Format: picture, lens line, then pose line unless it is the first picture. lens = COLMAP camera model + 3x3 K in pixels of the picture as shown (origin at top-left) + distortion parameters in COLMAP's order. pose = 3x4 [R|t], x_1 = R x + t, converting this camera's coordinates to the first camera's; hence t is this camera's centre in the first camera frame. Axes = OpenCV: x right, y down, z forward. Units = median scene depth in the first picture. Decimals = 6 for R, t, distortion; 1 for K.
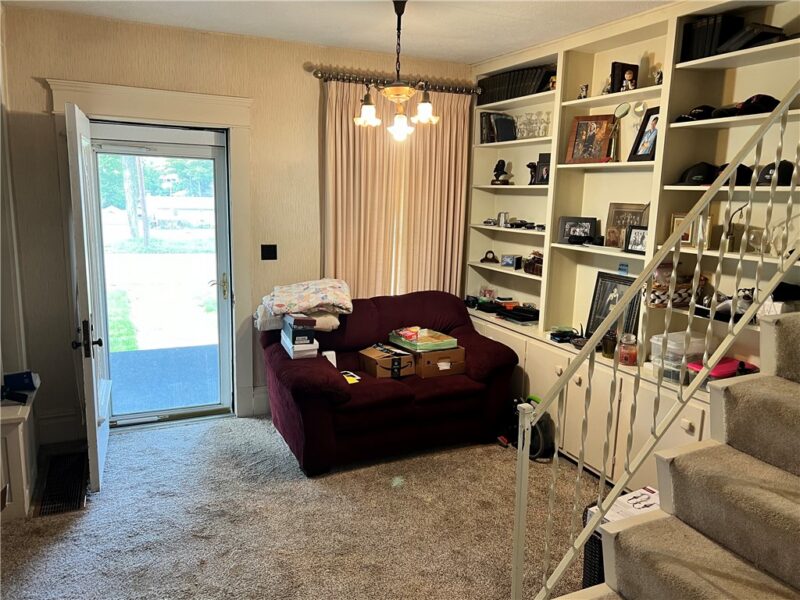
lens RADIAL K [[594.4, 0, 400.0], [0, 594.4, 300.0], [0, 0, 1]] dist [0.099522, -0.132119]
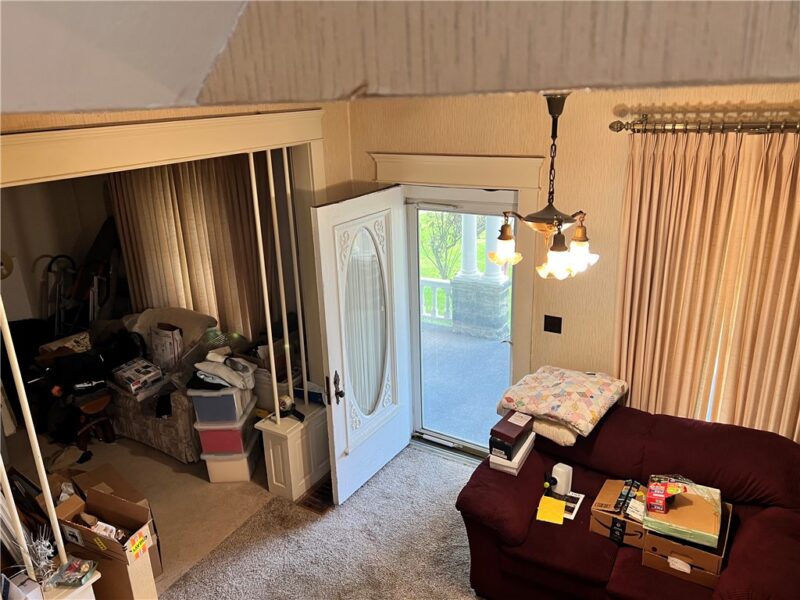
lens RADIAL K [[594.4, 0, 400.0], [0, 594.4, 300.0], [0, 0, 1]] dist [0.099522, -0.132119]
pose [[0.562928, 0.225590, -0.795123, 0.382561], [-0.104861, 0.973749, 0.202031, -0.296954], [0.819827, -0.030352, 0.571807, 0.343408]]
